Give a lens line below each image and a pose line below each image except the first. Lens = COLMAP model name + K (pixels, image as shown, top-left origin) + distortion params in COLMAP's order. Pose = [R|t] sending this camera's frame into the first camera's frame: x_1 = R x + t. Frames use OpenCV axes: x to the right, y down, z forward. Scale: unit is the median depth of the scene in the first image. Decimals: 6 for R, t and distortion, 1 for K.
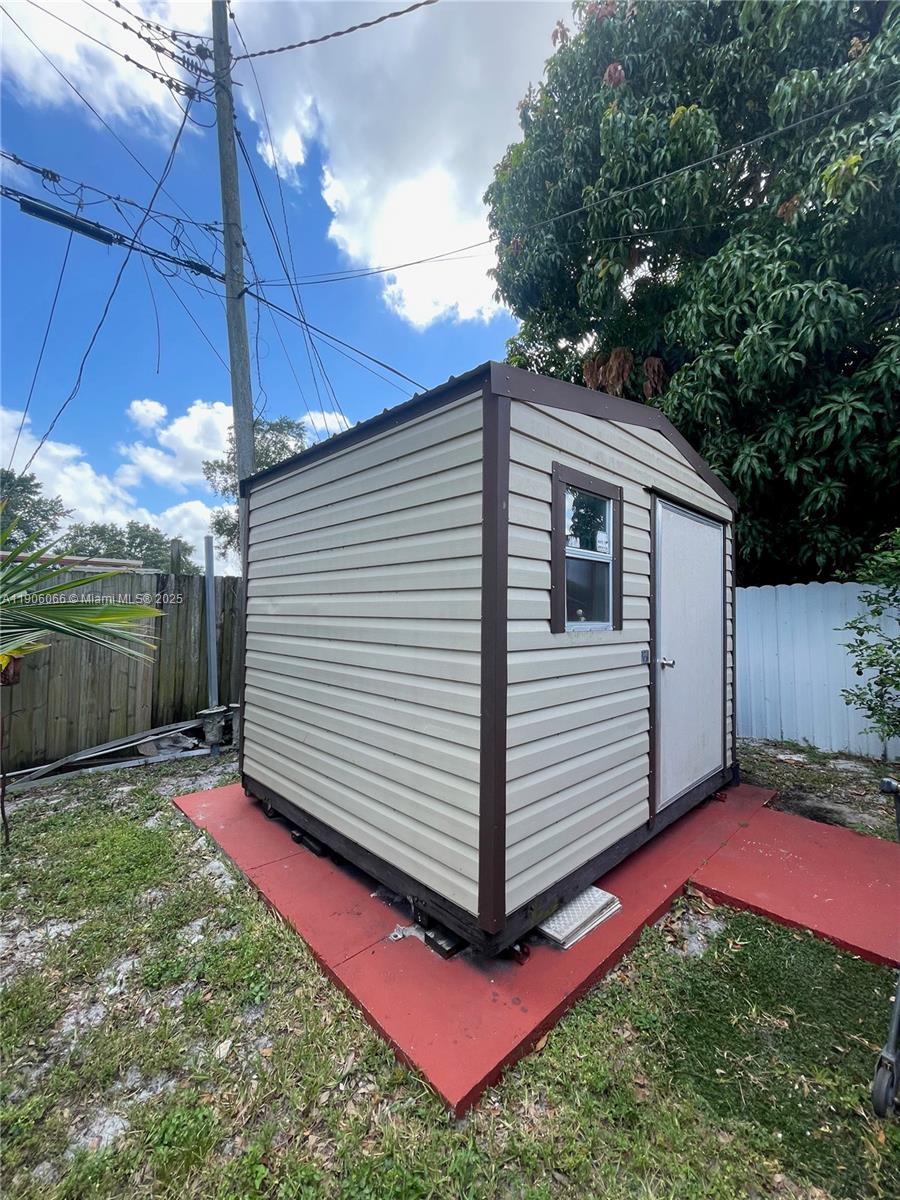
lens RADIAL K [[483.8, 0, 450.0], [0, 483.8, 601.0], [0, 0, 1]] dist [-0.003332, 0.001752]
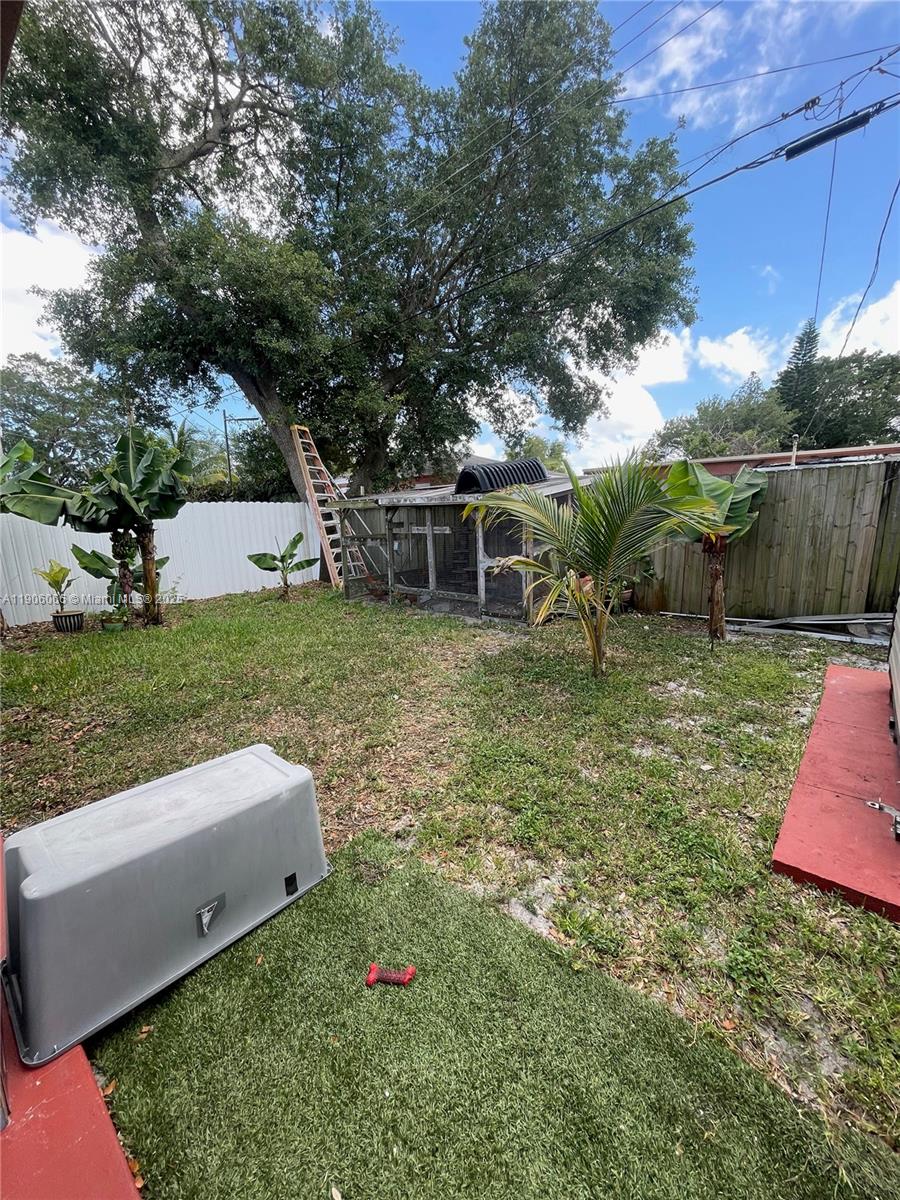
lens RADIAL K [[483.8, 0, 442.1], [0, 483.8, 603.2], [0, 0, 1]] dist [-0.003332, 0.001752]
pose [[0.076039, 0.172397, -0.982088, 0.416777], [0.053726, 0.982801, 0.176682, 0.005795], [0.995656, -0.066198, 0.065469, 0.001446]]
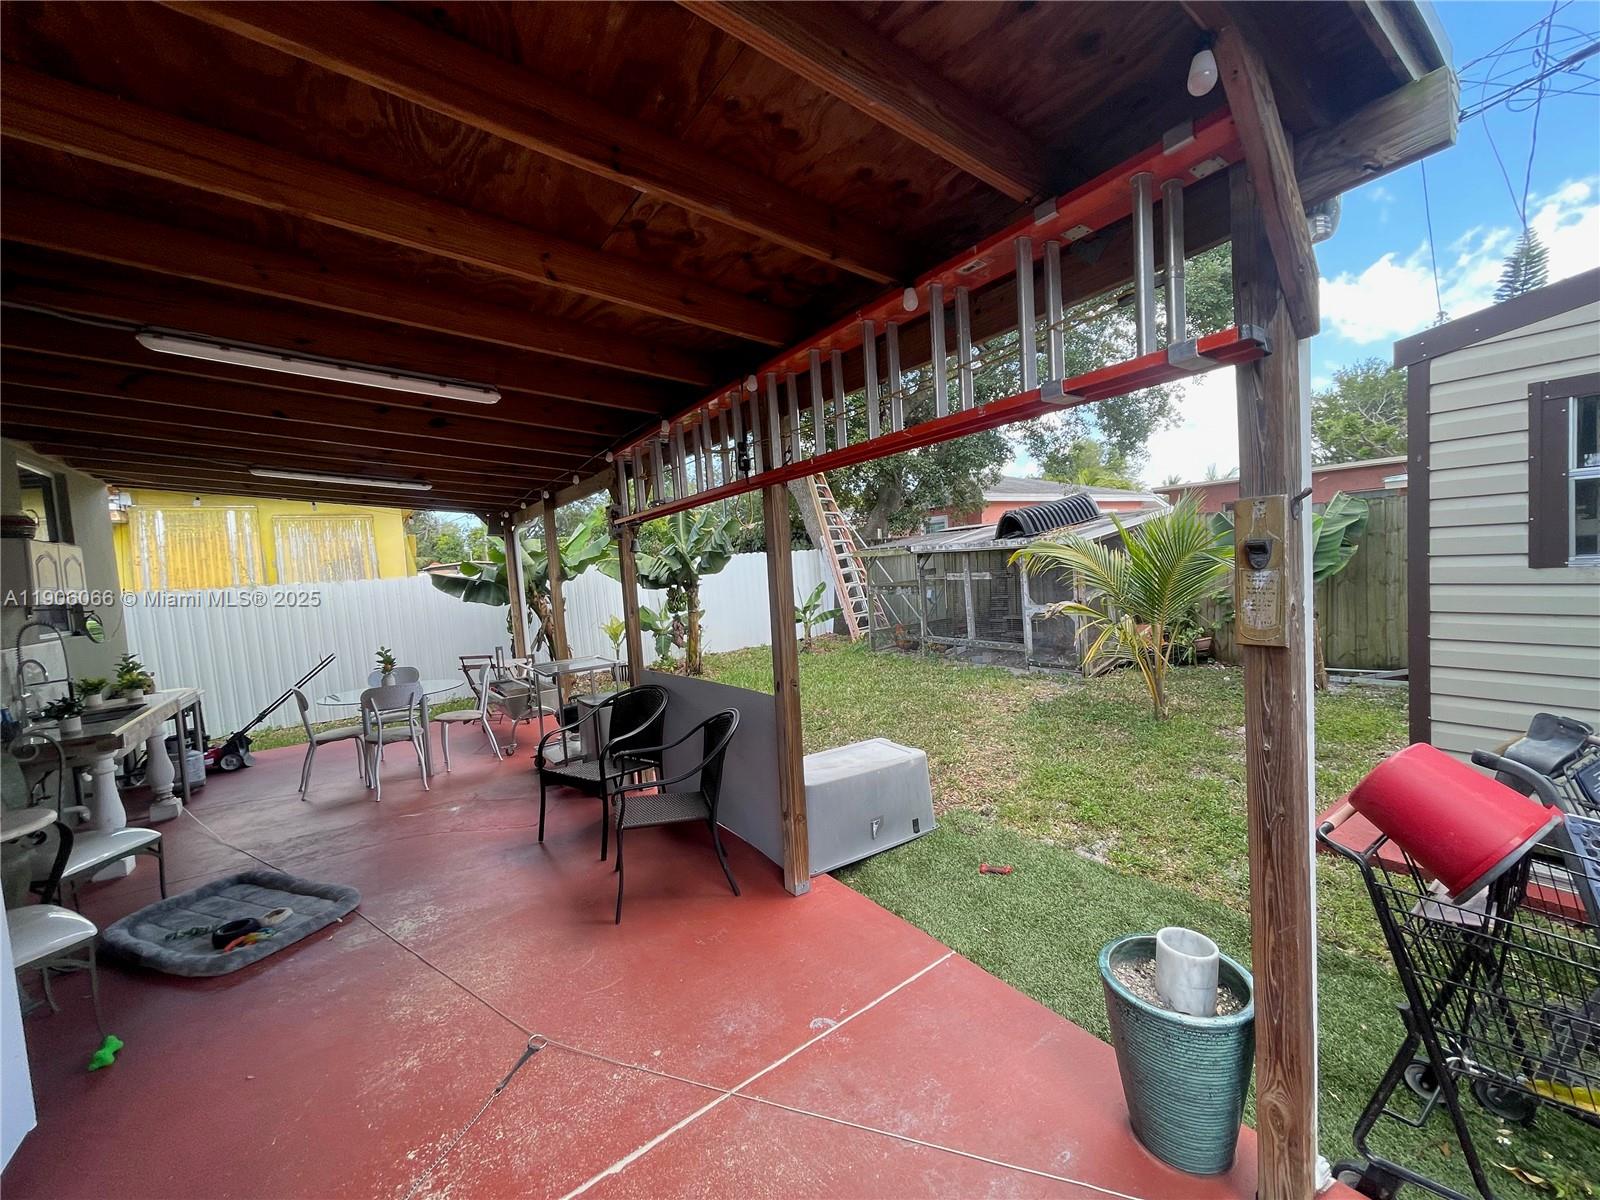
lens RADIAL K [[645.0, 0, 798.3], [0, 645.0, 595.8], [0, 0, 1]] dist [-0.003332, 0.001752]
pose [[-0.159884, 0.062576, -0.985150, 0.907186], [0.092818, 0.994520, 0.048108, -0.039454], [0.982762, -0.083748, -0.164816, -0.116802]]
